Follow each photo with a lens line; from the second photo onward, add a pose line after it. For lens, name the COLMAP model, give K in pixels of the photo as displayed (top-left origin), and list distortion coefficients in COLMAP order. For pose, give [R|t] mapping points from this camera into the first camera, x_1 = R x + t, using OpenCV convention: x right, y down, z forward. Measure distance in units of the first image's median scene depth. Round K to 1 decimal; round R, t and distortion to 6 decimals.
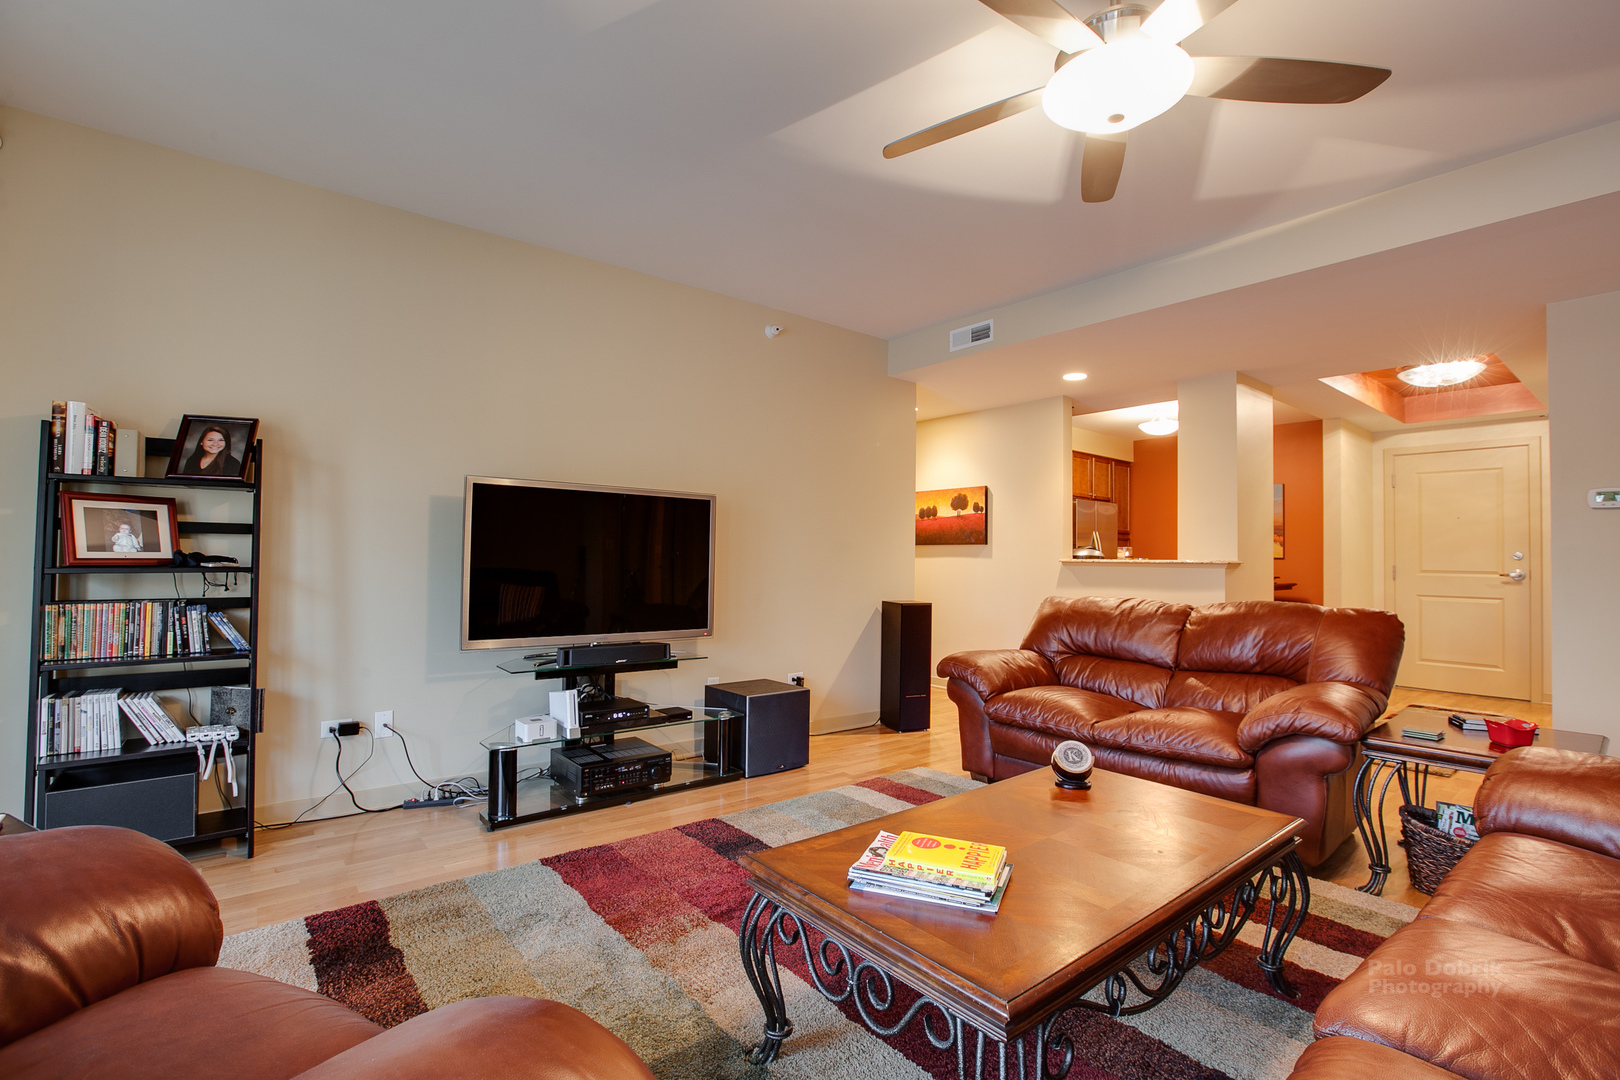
lens RADIAL K [[744.2, 0, 815.3], [0, 744.2, 536.1], [0, 0, 1]] dist [-0.051925, 0.025626]
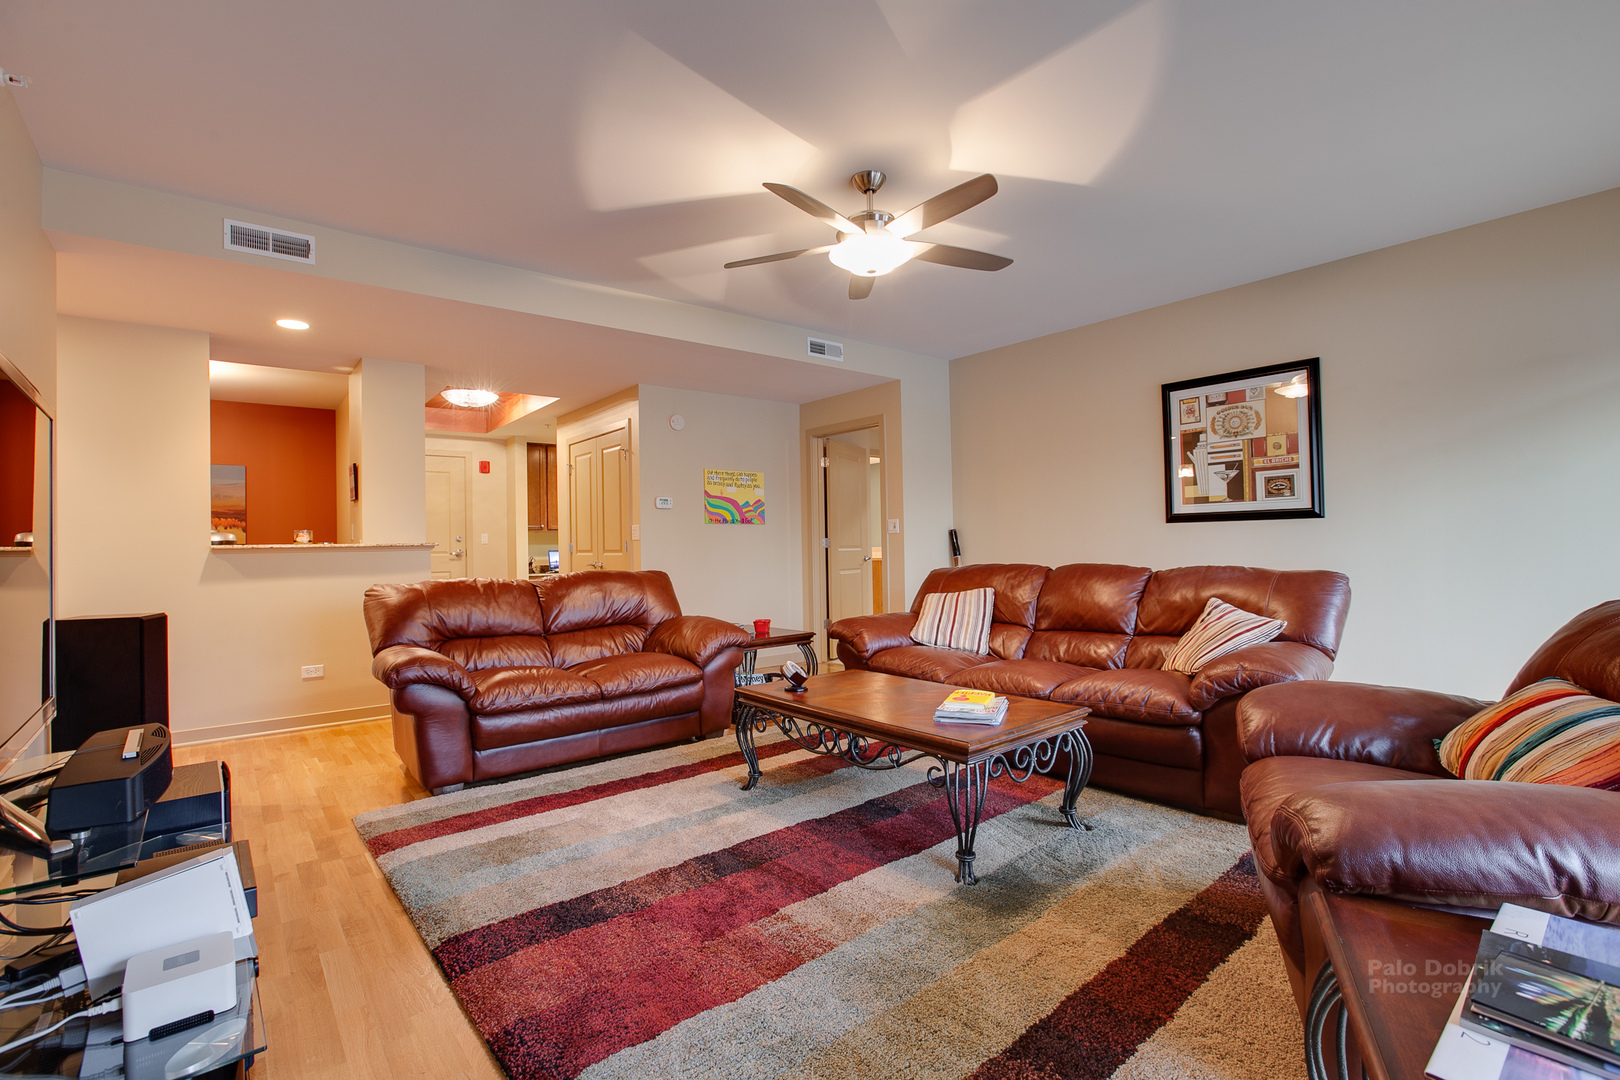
lens RADIAL K [[744.2, 0, 815.3], [0, 744.2, 536.1], [0, 0, 1]] dist [-0.051925, 0.025626]
pose [[-0.021169, 0.000426, 0.999776, -0.644745], [-0.011768, 0.999931, -0.000676, 0.021457], [-0.999707, -0.011780, -0.021162, 0.575550]]
